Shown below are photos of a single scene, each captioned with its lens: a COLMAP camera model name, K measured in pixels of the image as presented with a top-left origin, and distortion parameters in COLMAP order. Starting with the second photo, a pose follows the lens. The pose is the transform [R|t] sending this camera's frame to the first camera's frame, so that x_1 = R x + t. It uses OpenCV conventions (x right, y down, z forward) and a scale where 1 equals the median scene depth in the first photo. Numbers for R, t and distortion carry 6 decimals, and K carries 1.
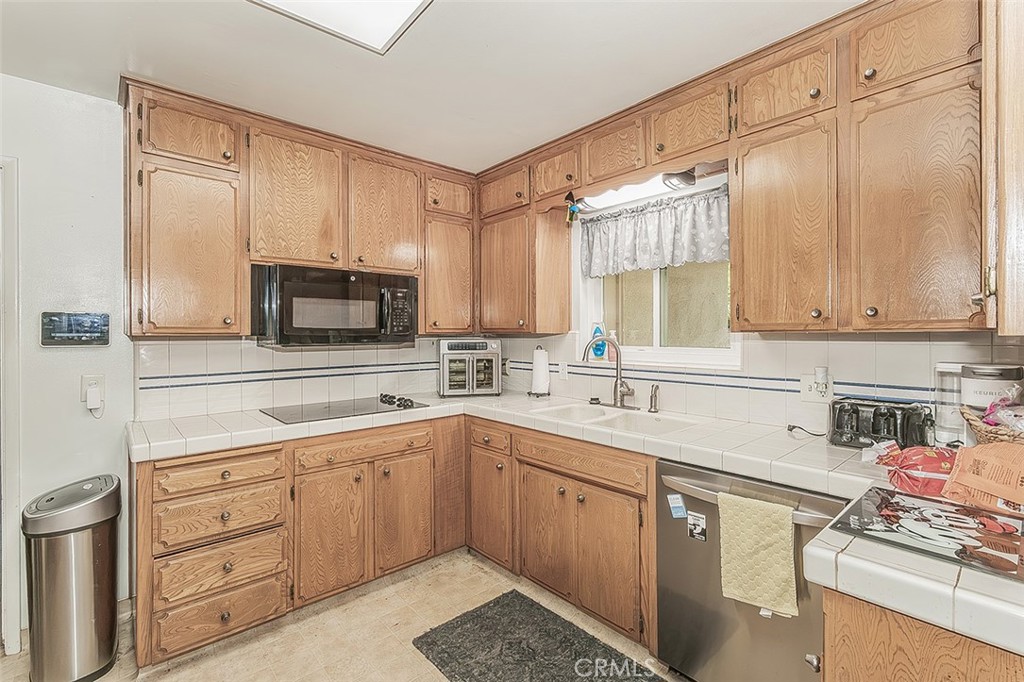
lens RADIAL K [[461.8, 0, 532.4], [0, 461.8, 335.8], [0, 0, 1]] dist [-0.001566, -0.000067]
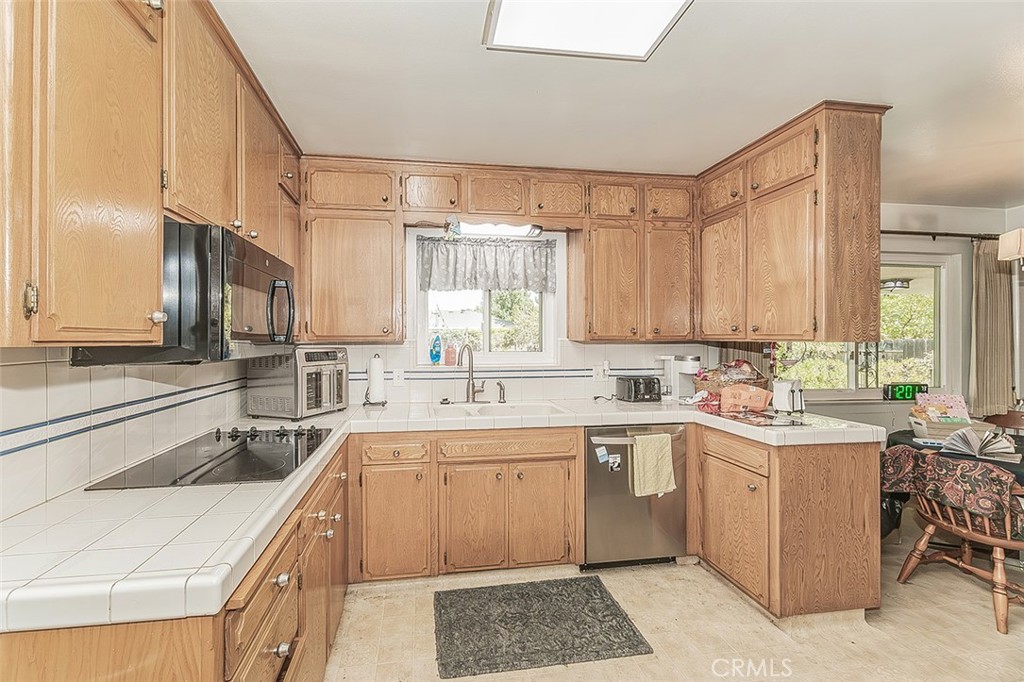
lens RADIAL K [[413.0, 0, 512.0], [0, 413.0, 341.0], [0, 0, 1]] dist [0.000114, 0.000102]
pose [[0.554244, -0.000979, 0.832353, -0.766683], [0.004088, 0.999990, -0.001546, -0.005040], [-0.832344, 0.004260, 0.554243, 0.378086]]
